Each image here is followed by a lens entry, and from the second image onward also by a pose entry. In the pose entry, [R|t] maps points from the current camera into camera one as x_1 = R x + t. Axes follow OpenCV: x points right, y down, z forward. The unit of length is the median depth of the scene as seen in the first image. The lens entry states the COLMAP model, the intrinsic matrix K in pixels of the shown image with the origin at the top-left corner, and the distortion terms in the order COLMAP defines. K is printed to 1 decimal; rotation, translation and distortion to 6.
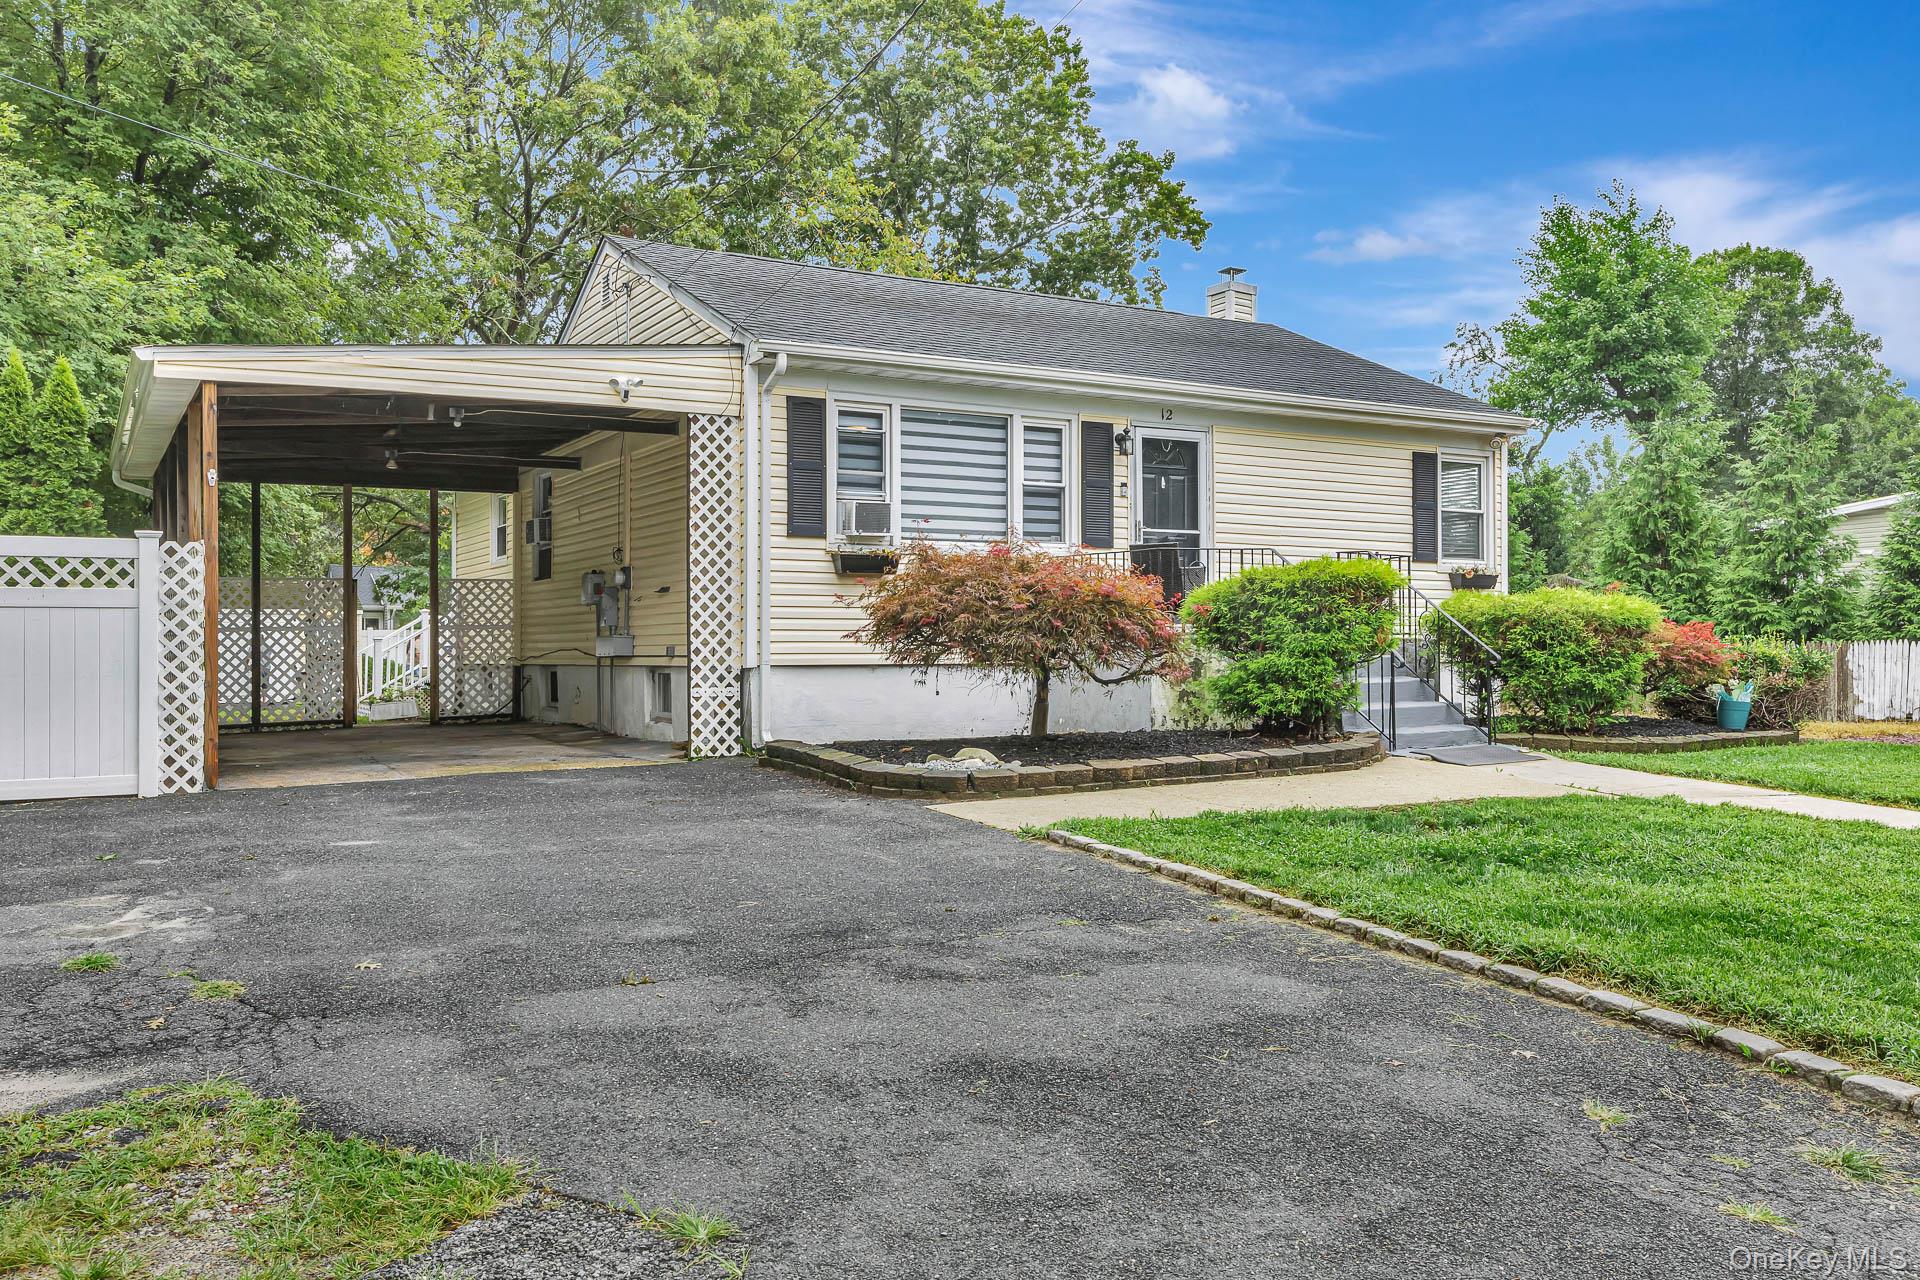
lens RADIAL K [[1511.9, 0, 960.0], [0, 1511.9, 640.0], [0, 0, 1]] dist [0.006397, -0.011632]
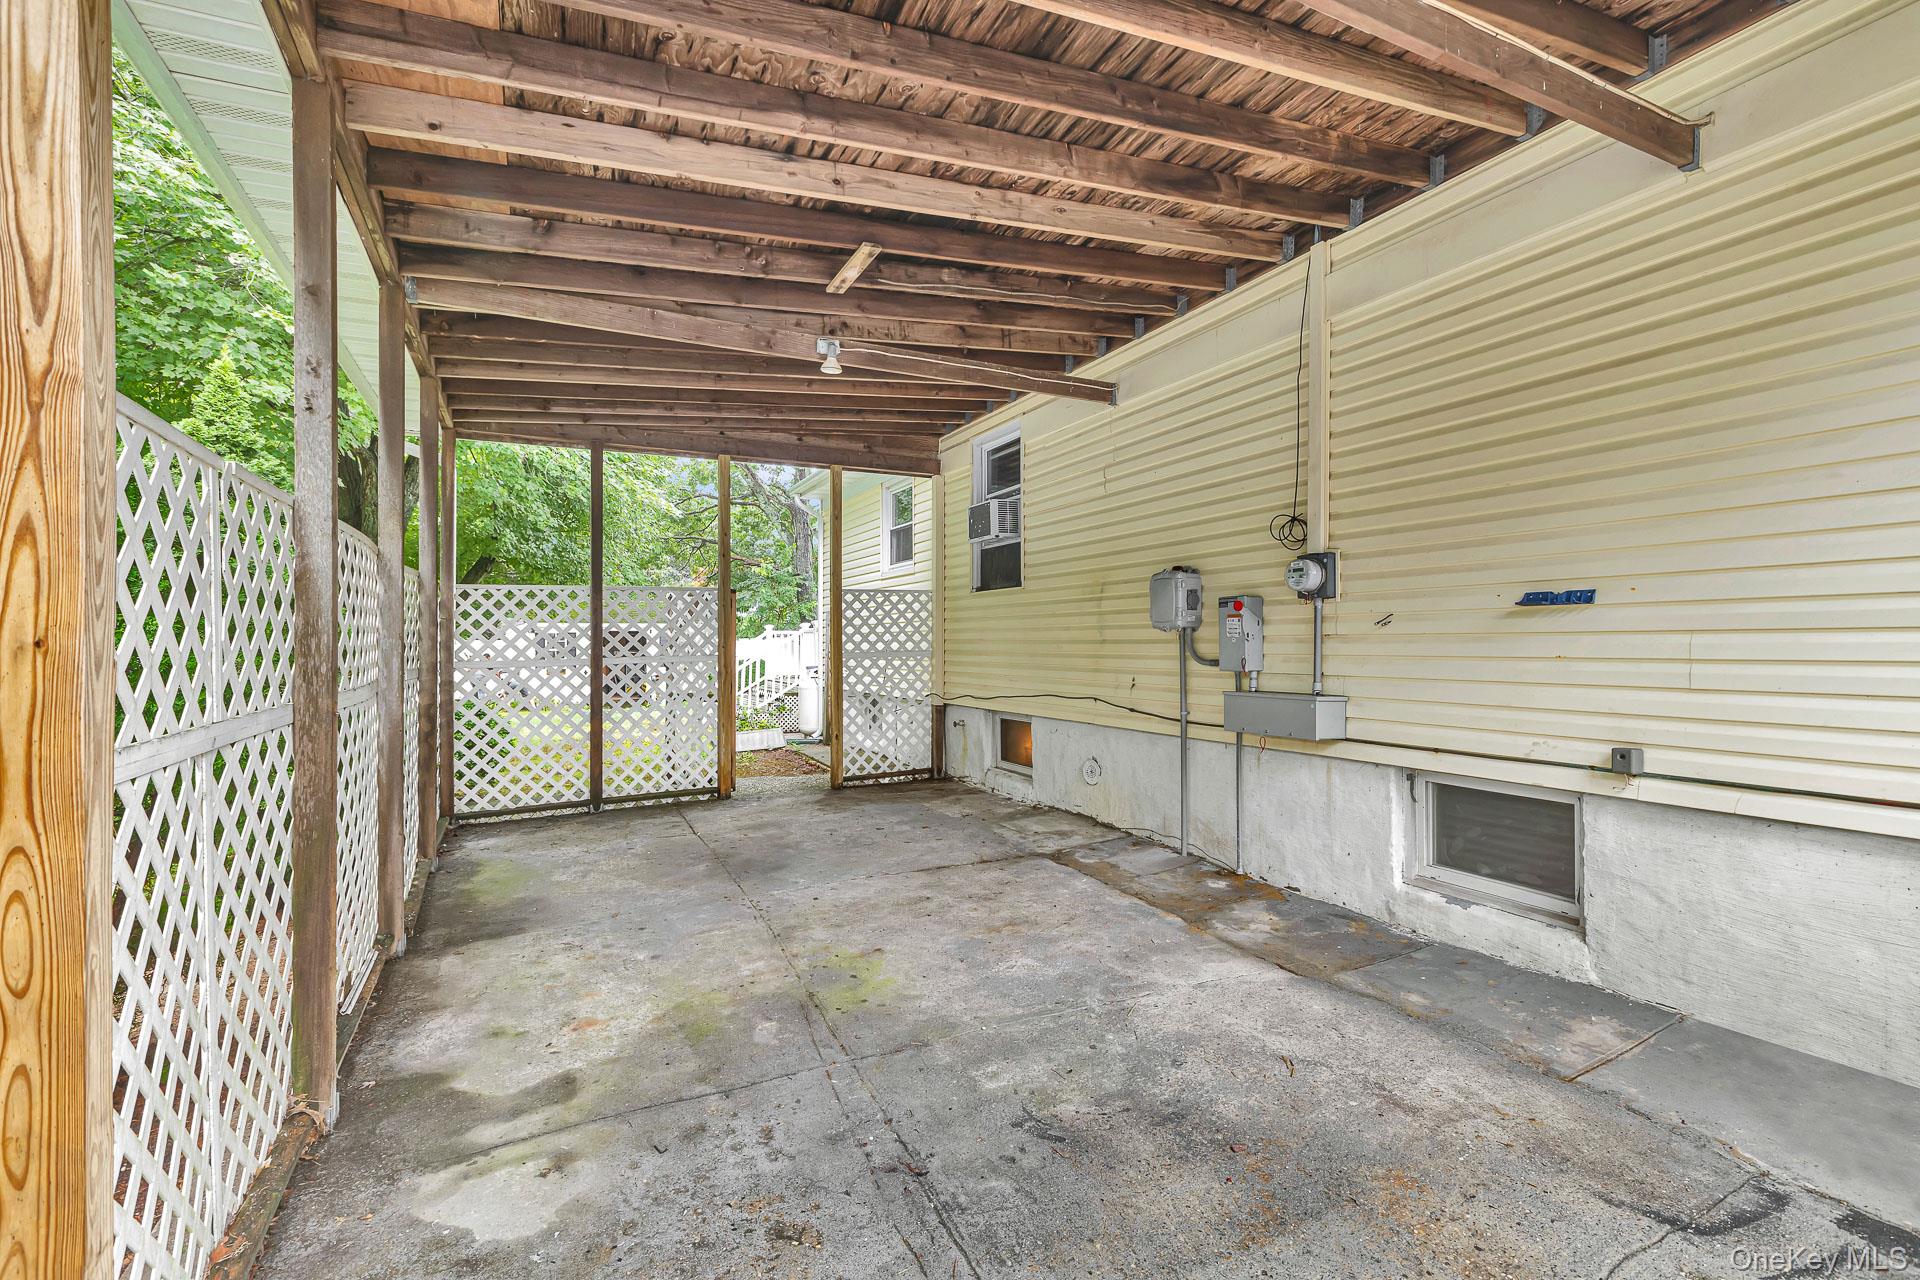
lens RADIAL K [[868.8, 0, 965.3], [0, 868.8, 641.9], [0, 0, 1]] dist [0.001279, 0.000407]
pose [[0.999018, 0.001829, -0.044275, -0.260260], [-0.001582, 0.999983, 0.005601, -0.016685], [0.044285, -0.005525, 0.999004, 0.569521]]
